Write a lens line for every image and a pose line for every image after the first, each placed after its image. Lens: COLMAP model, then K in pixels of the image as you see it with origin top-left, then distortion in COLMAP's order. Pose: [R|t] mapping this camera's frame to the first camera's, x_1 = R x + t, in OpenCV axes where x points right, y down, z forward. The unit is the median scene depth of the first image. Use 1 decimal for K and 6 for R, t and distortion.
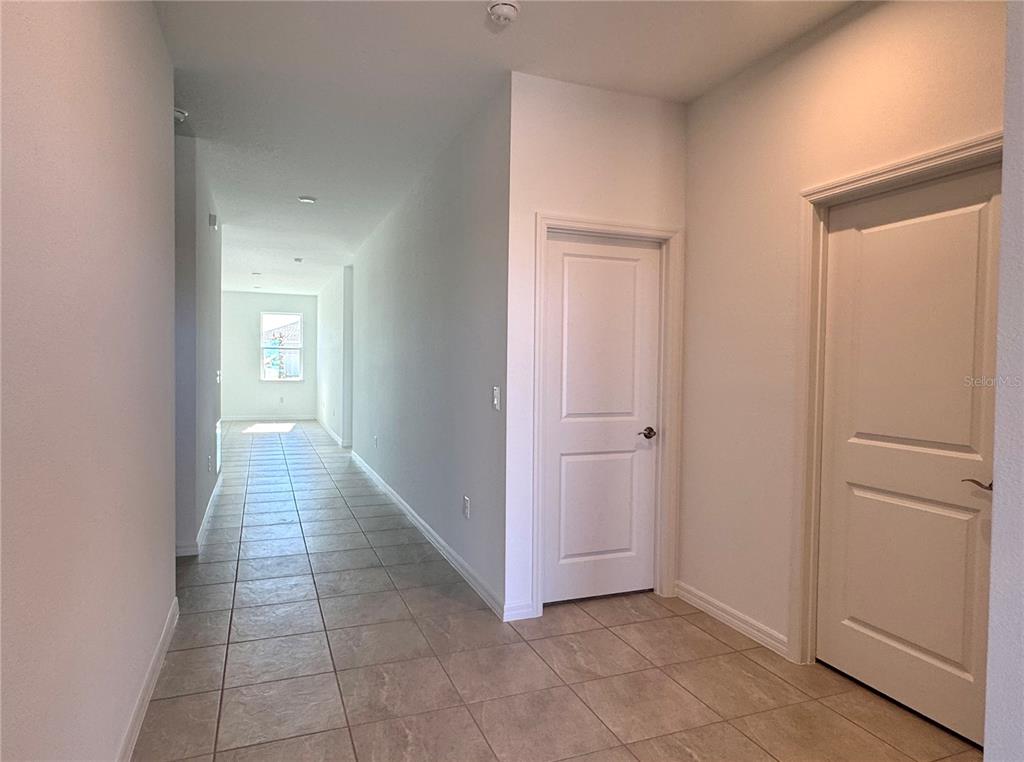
lens RADIAL K [[624.3, 0, 512.0], [0, 624.3, 381.0], [0, 0, 1]] dist [0.001236, 0.000727]
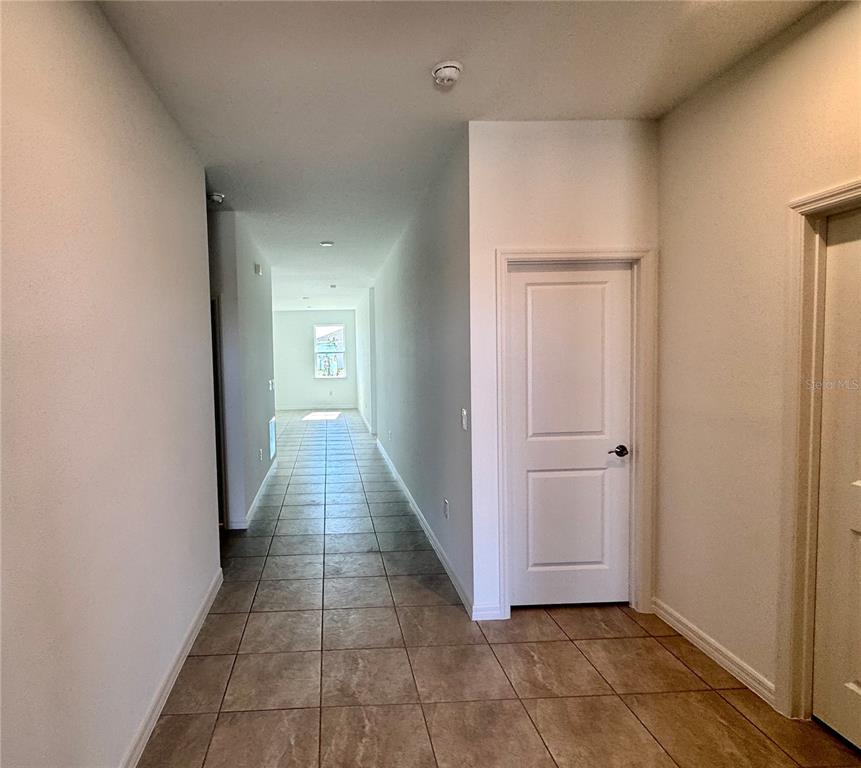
lens RADIAL K [[492.2, 0, 429.9], [0, 492.2, 333.0], [0, 0, 1]] dist [0.001625, -0.000654]
pose [[0.943234, -0.015740, -0.331755, 0.207468], [0.025698, 0.999341, 0.025649, -0.147667], [0.331132, -0.032719, 0.943017, 0.154302]]
